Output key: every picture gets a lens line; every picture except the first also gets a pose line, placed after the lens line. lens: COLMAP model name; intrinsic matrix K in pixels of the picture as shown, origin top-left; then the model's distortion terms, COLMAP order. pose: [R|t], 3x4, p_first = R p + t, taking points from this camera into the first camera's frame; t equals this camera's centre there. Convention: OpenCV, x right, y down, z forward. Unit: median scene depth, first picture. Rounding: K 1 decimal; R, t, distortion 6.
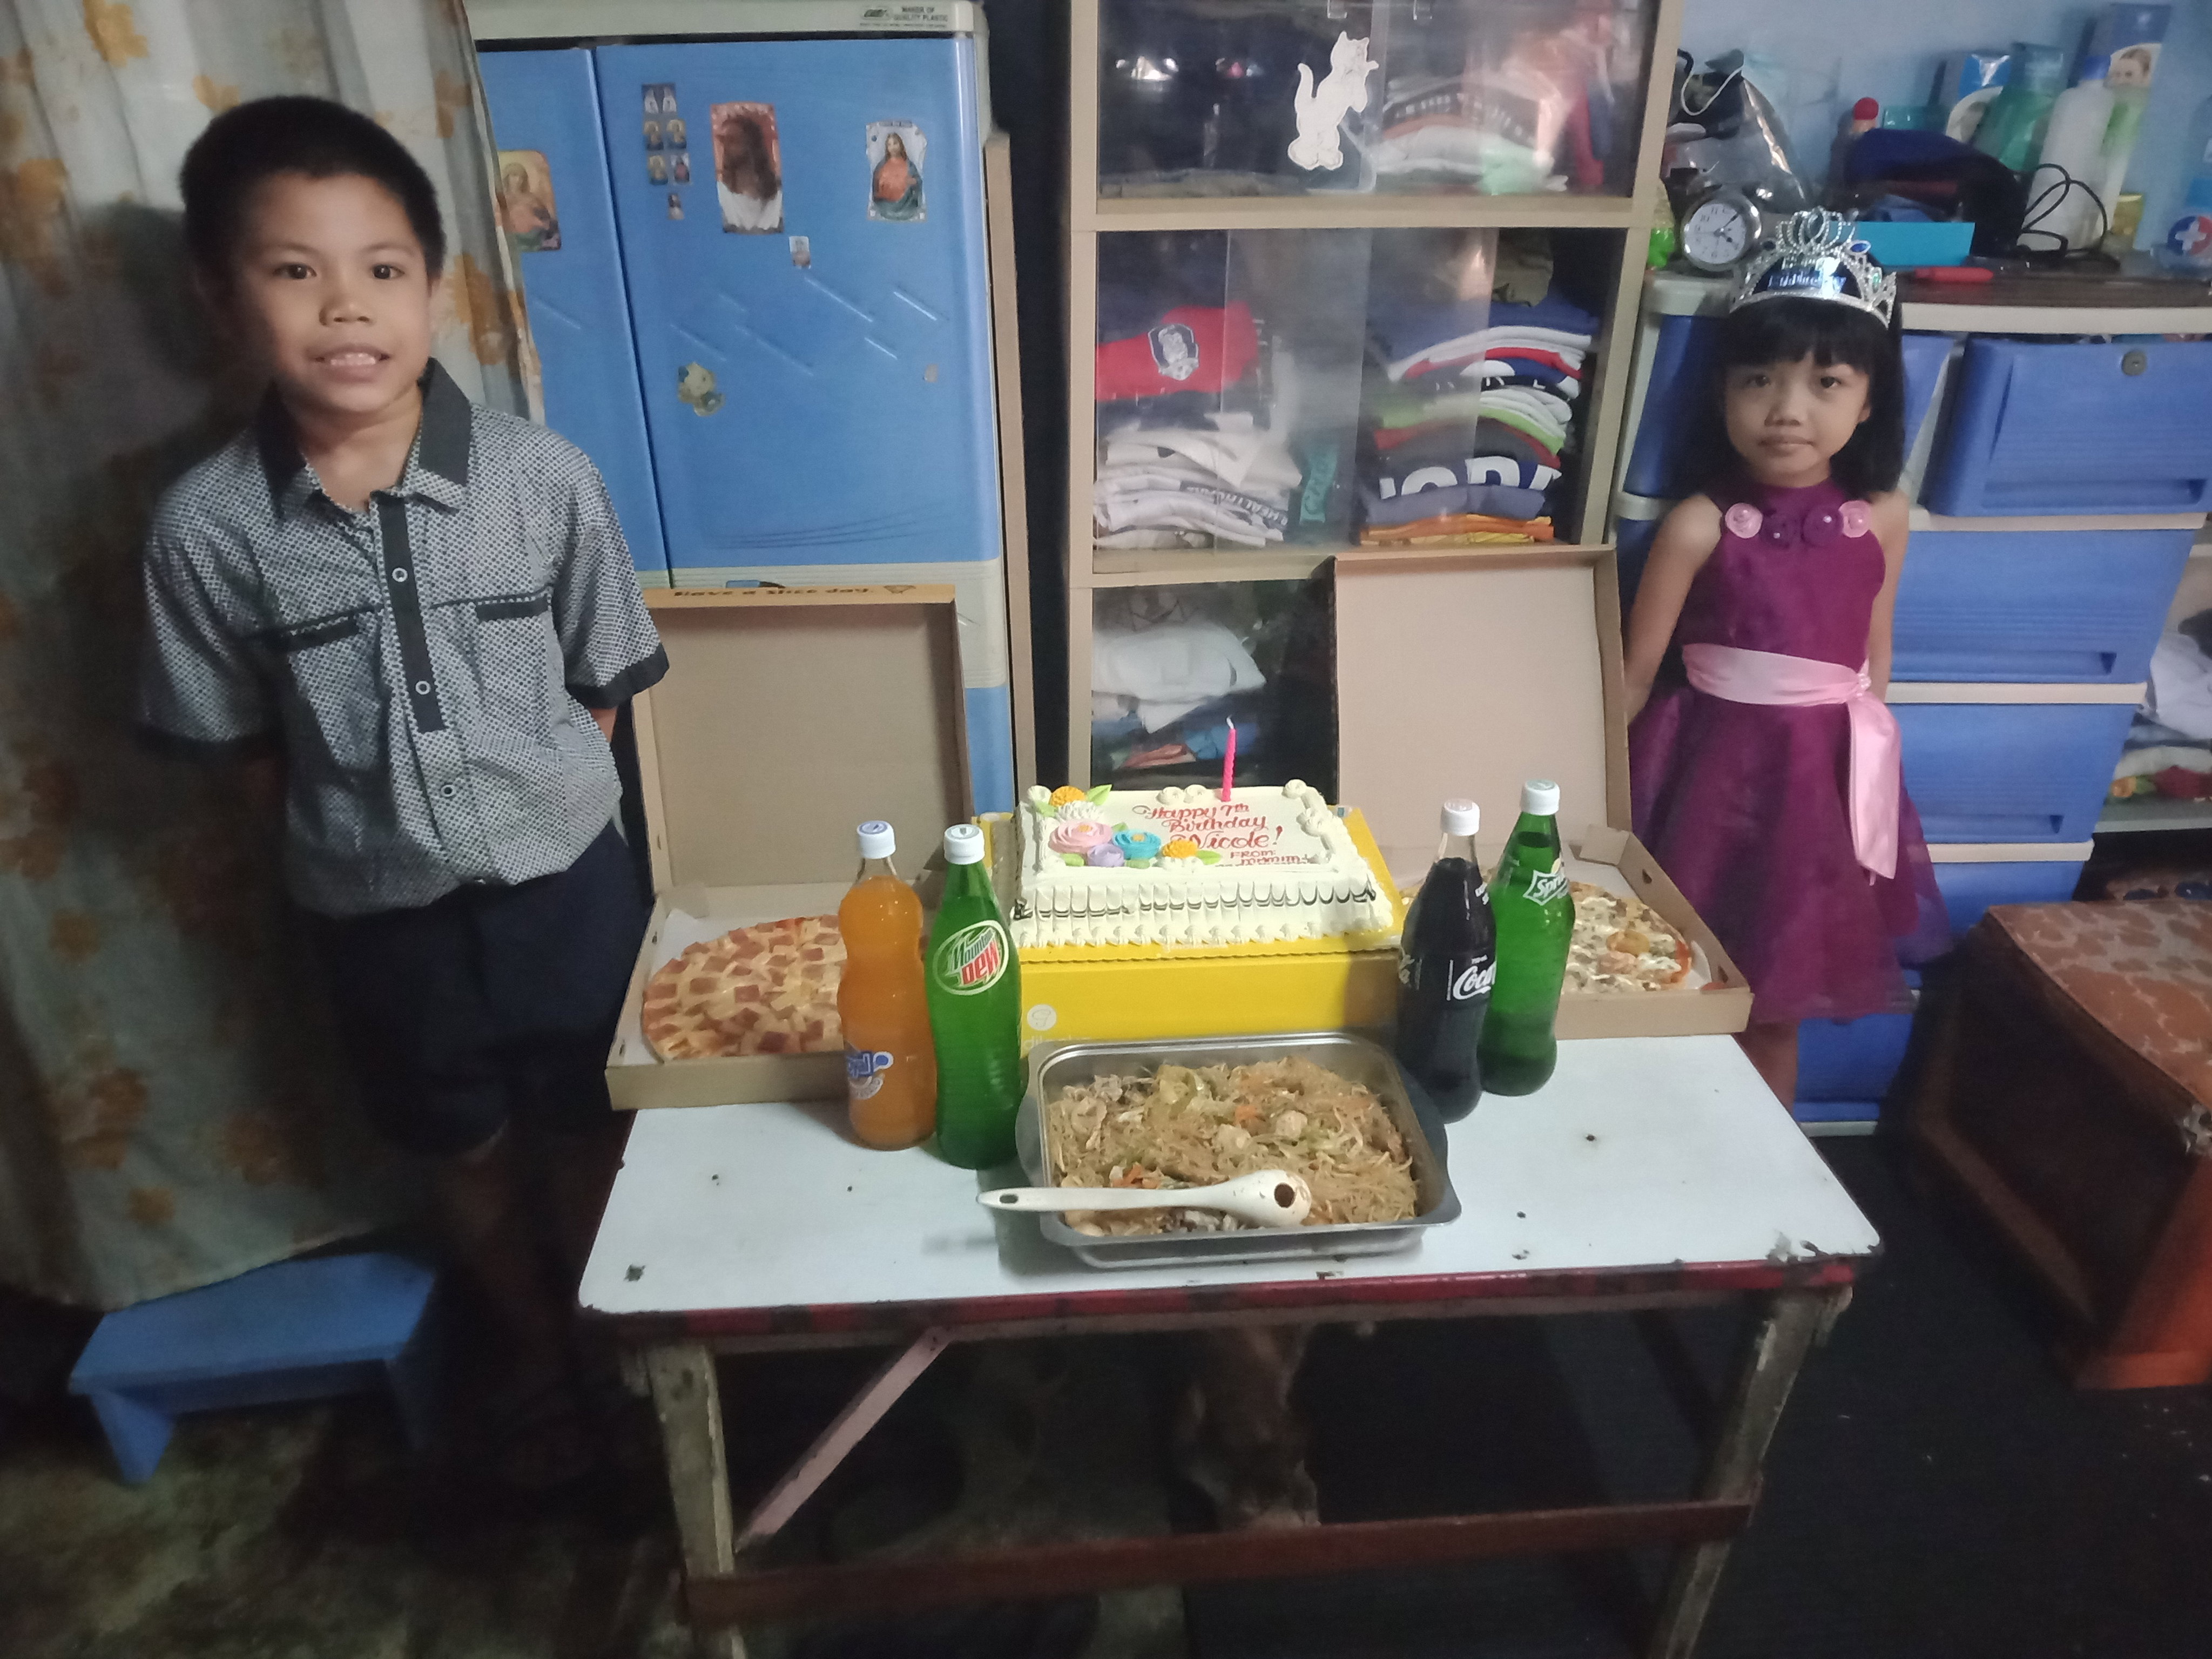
lens RADIAL K [[1634.7, 0, 1102.8], [0, 1634.7, 836.1], [0, 0, 1]] dist [0.101029, -0.157054]
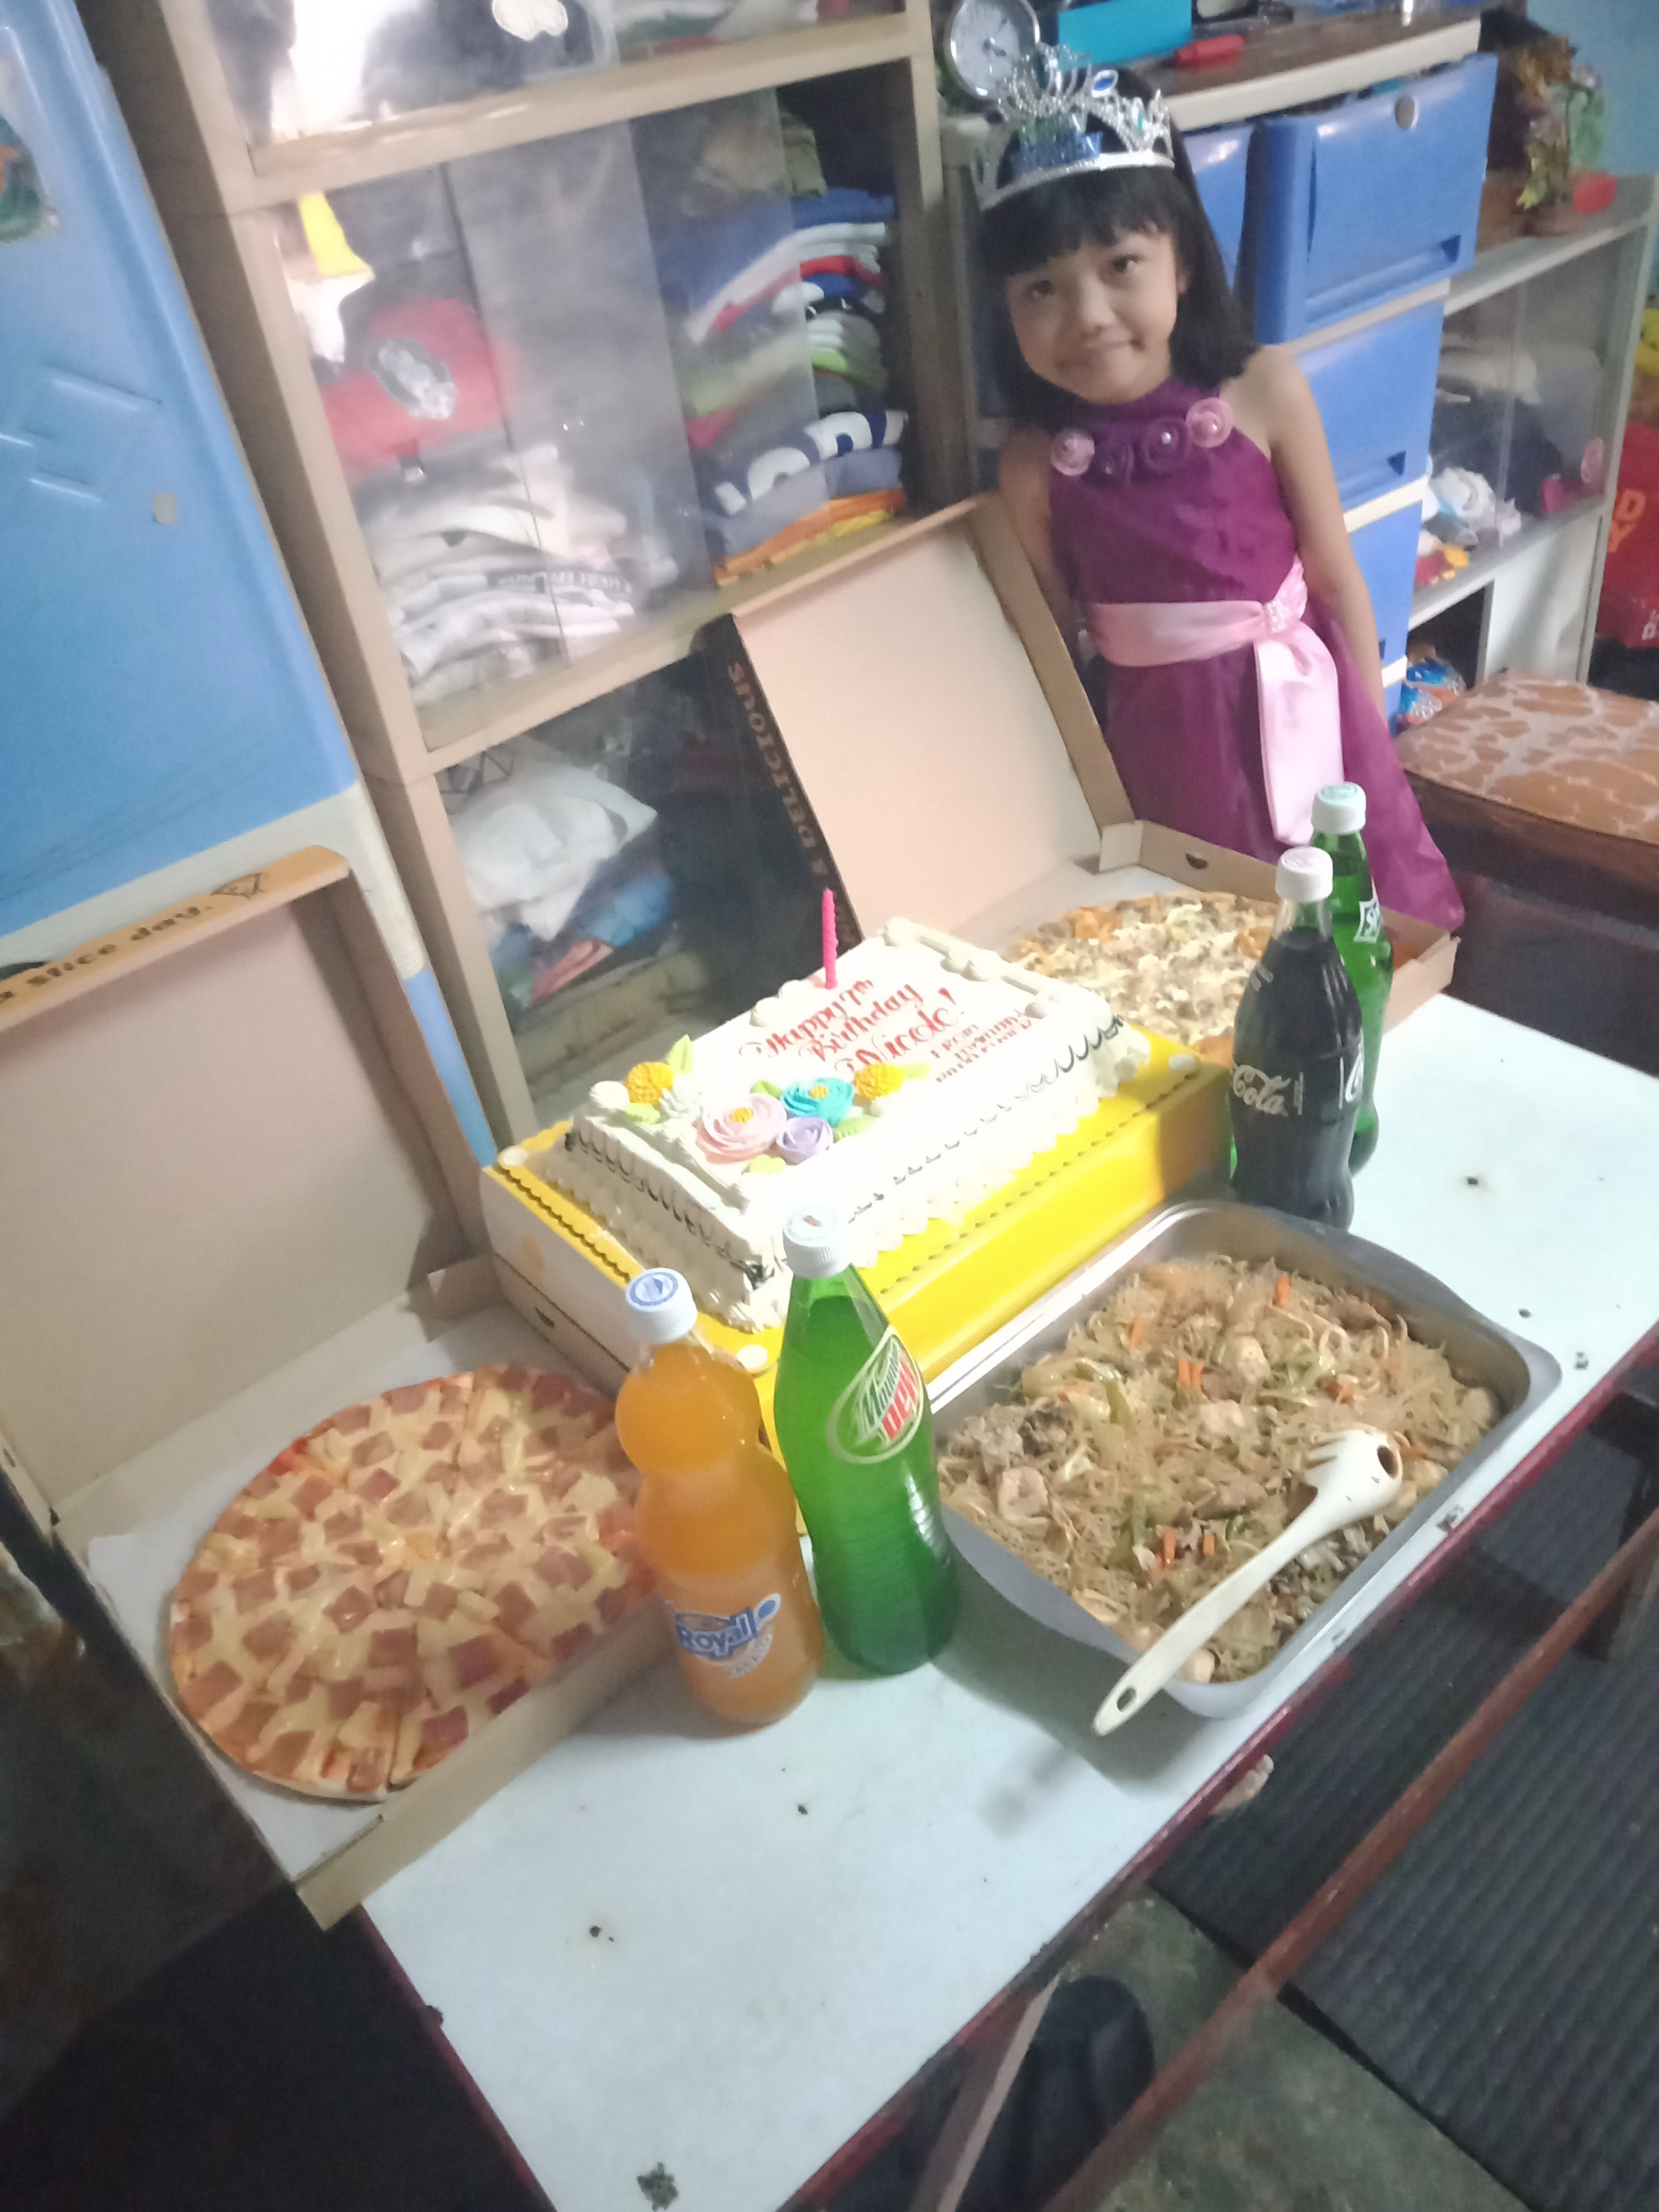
lens RADIAL K [[1634.7, 0, 829.5], [0, 1634.7, 1106.0], [0, 0, 1]] dist [0.101029, -0.157054]
pose [[0.795748, -0.442502, 0.413494, -0.224848], [0.383541, 0.896595, 0.221389, -0.123455], [-0.468702, -0.017578, 0.883182, 0.354346]]
